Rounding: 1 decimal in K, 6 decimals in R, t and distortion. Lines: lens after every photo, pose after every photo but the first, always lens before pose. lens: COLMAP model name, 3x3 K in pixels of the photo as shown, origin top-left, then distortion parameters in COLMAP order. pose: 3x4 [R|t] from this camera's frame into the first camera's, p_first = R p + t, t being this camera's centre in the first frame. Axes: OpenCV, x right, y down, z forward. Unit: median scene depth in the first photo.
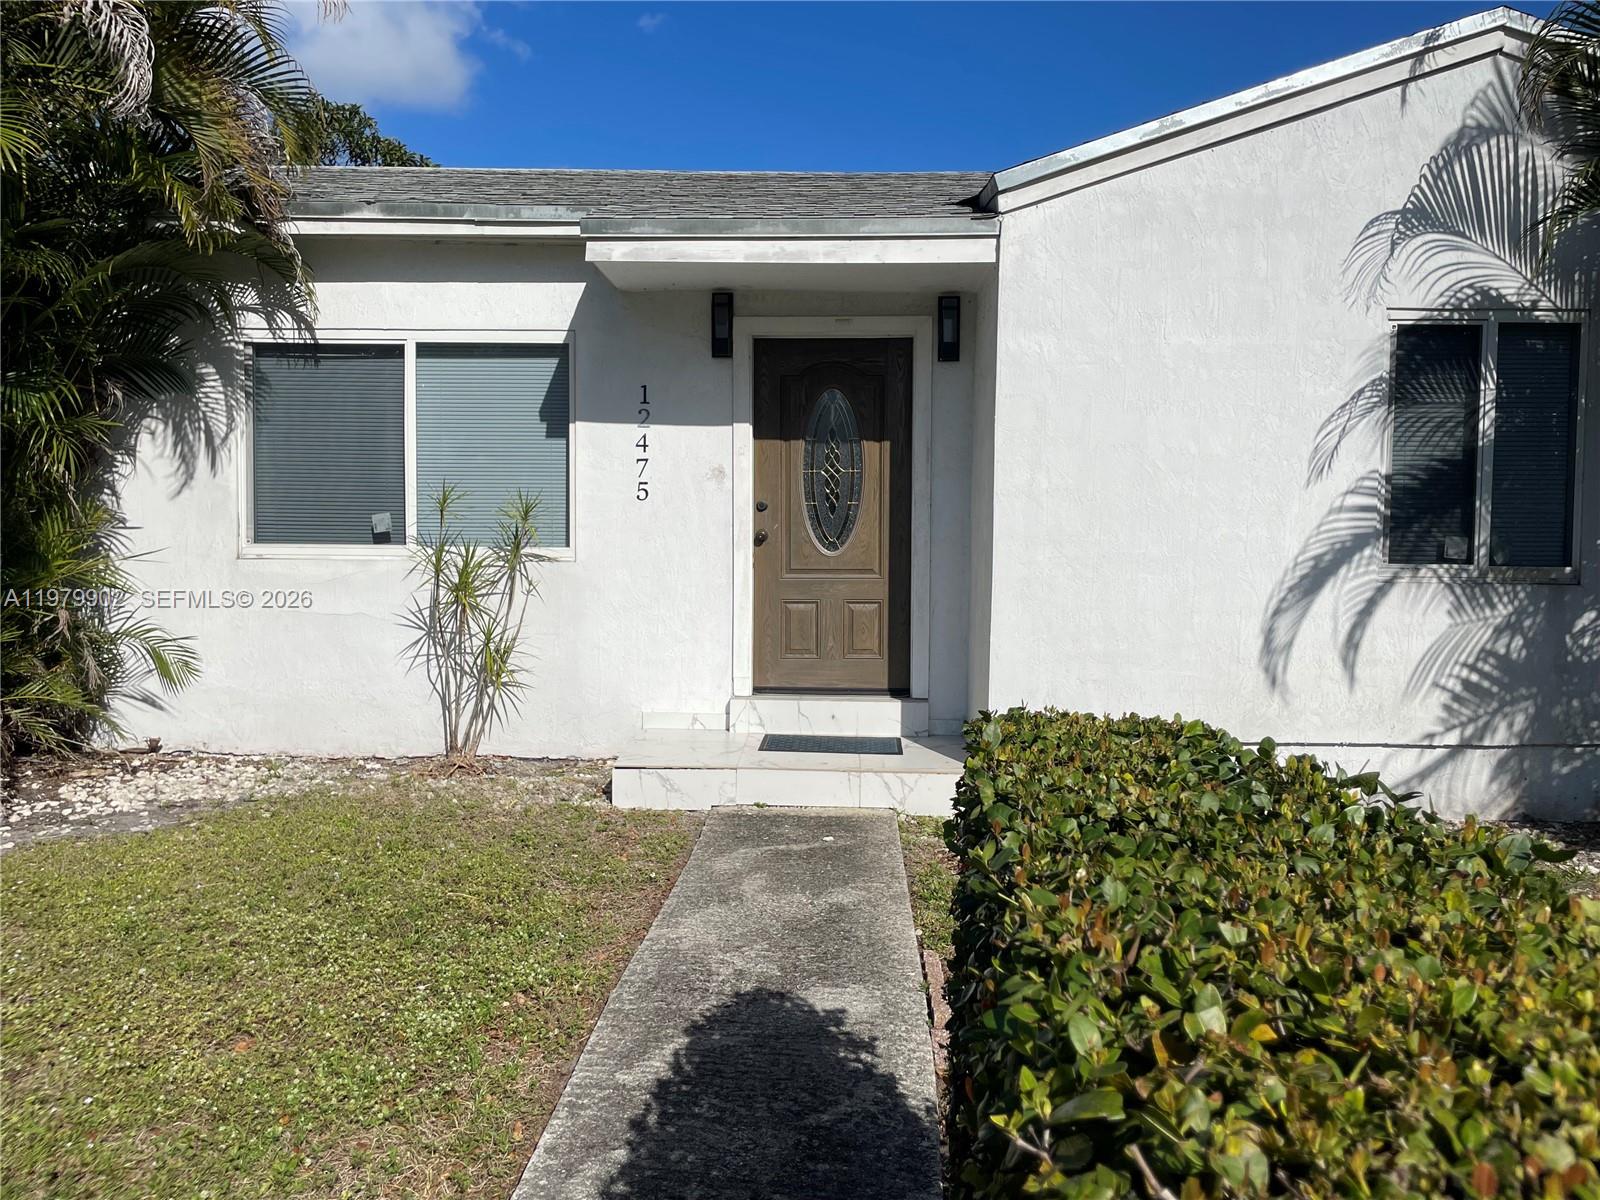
lens RADIAL K [[1183.3, 0, 810.2], [0, 1183.3, 589.2], [0, 0, 1]] dist [0.053446, -0.017534]
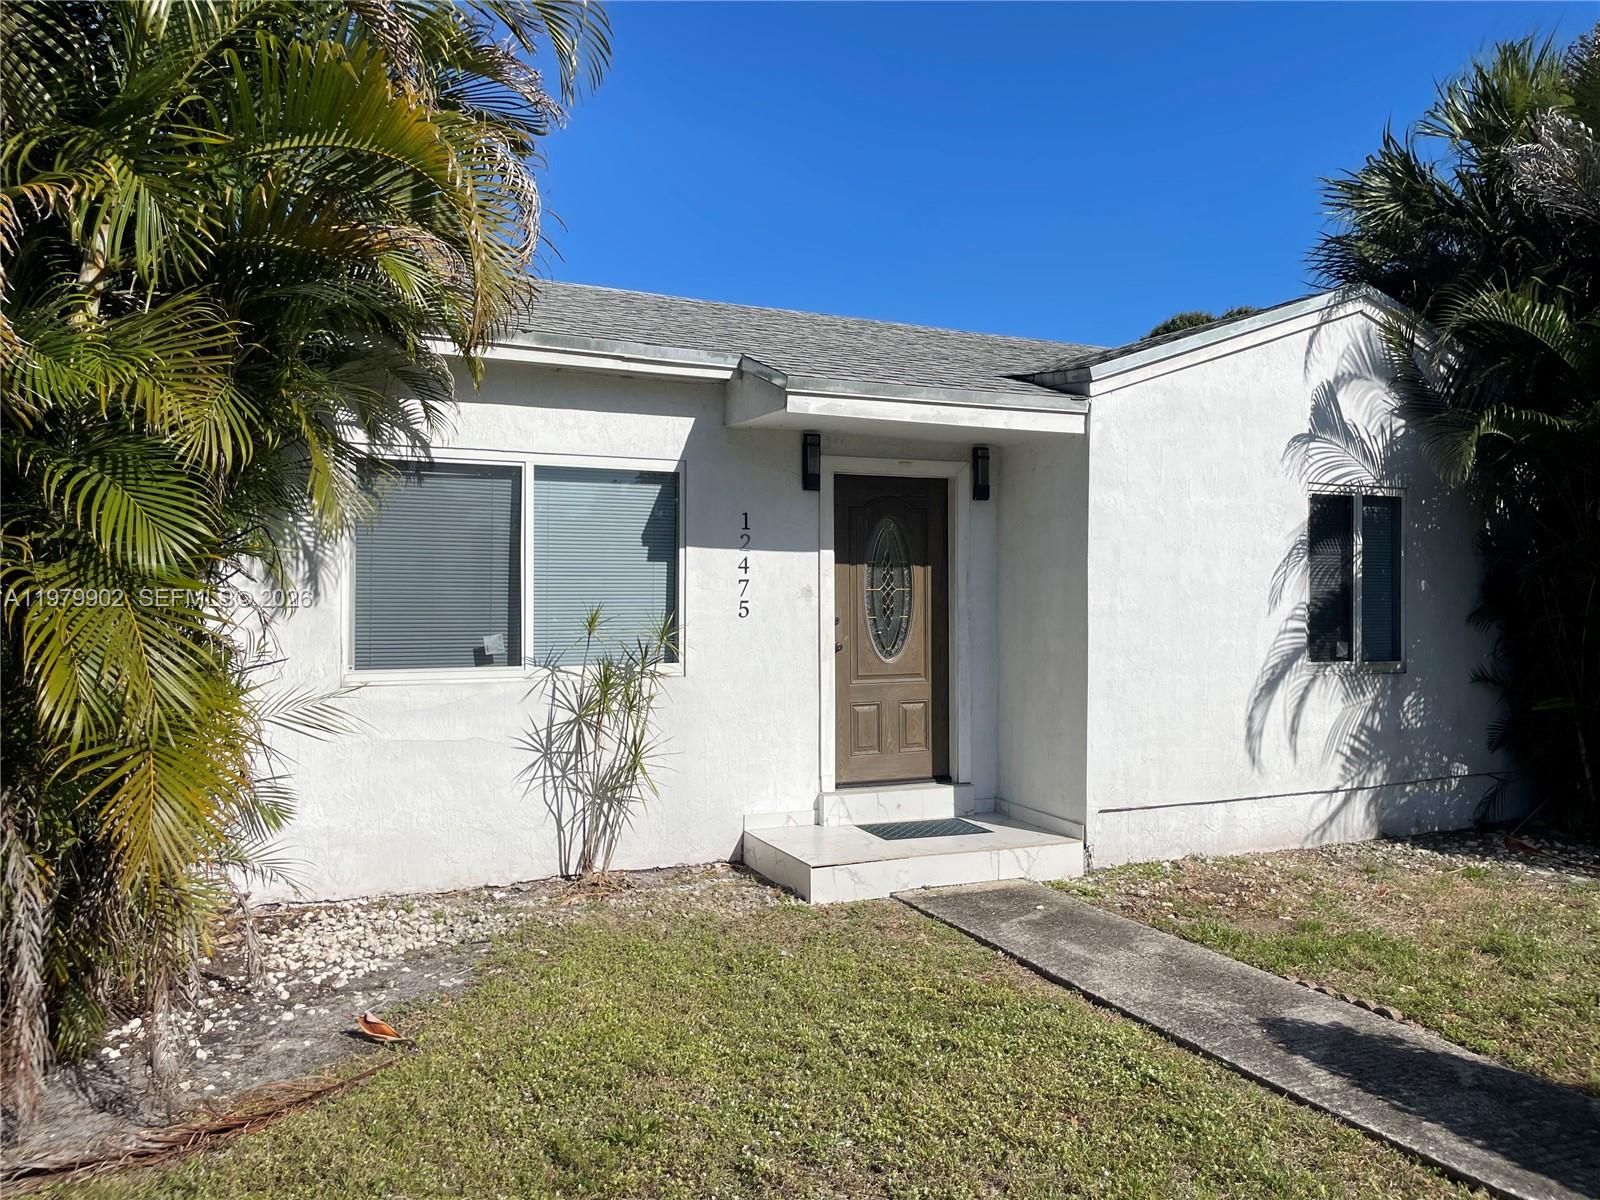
lens RADIAL K [[1183.3, 0, 807.8], [0, 1183.3, 603.7], [0, 0, 1]] dist [0.053446, -0.017534]
pose [[0.895015, -0.008096, 0.445963, -0.575965], [0.027026, 0.998982, -0.036105, -0.048012], [-0.445217, 0.044368, 0.894323, 0.005406]]
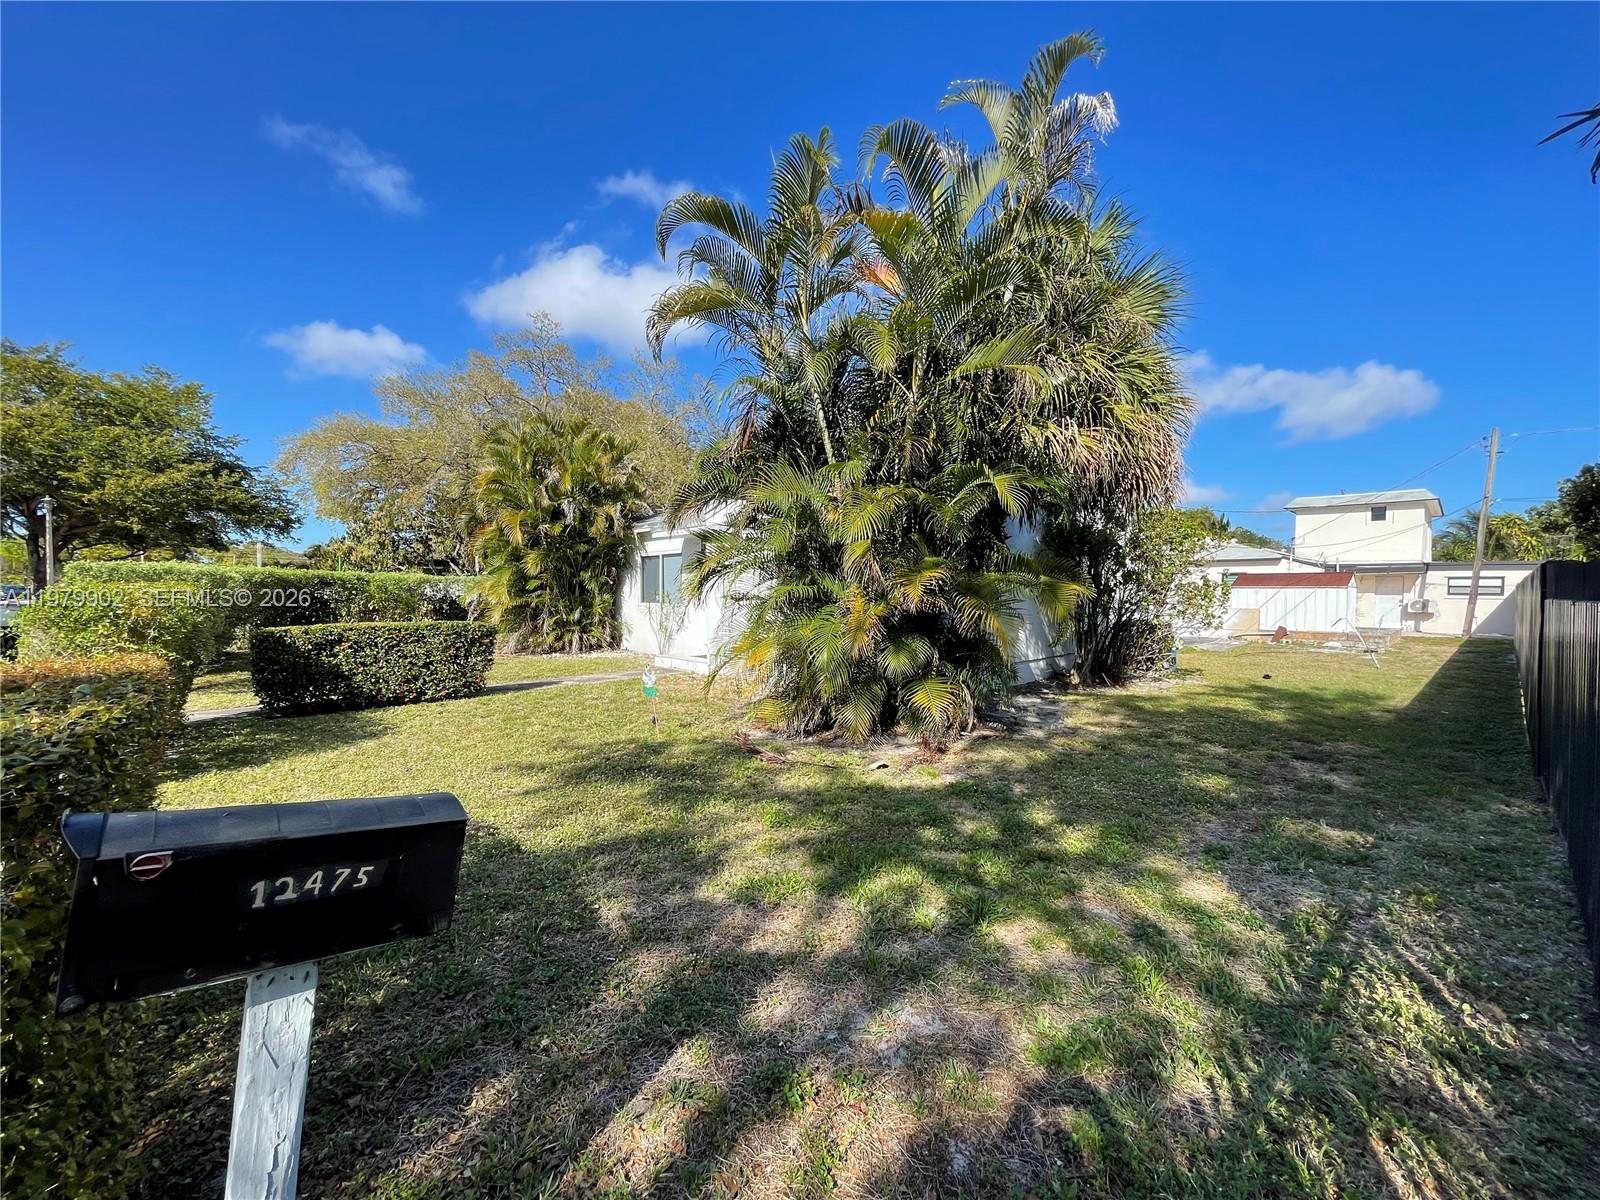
lens RADIAL K [[640.3, 0, 800.9], [0, 640.3, 597.4], [0, 0, 1]] dist [0.014726, -0.000311]
pose [[0.713228, -0.002609, -0.700927, 1.582908], [-0.031944, 0.998833, -0.036223, 0.007314], [0.700204, 0.048226, 0.712312, -0.237110]]
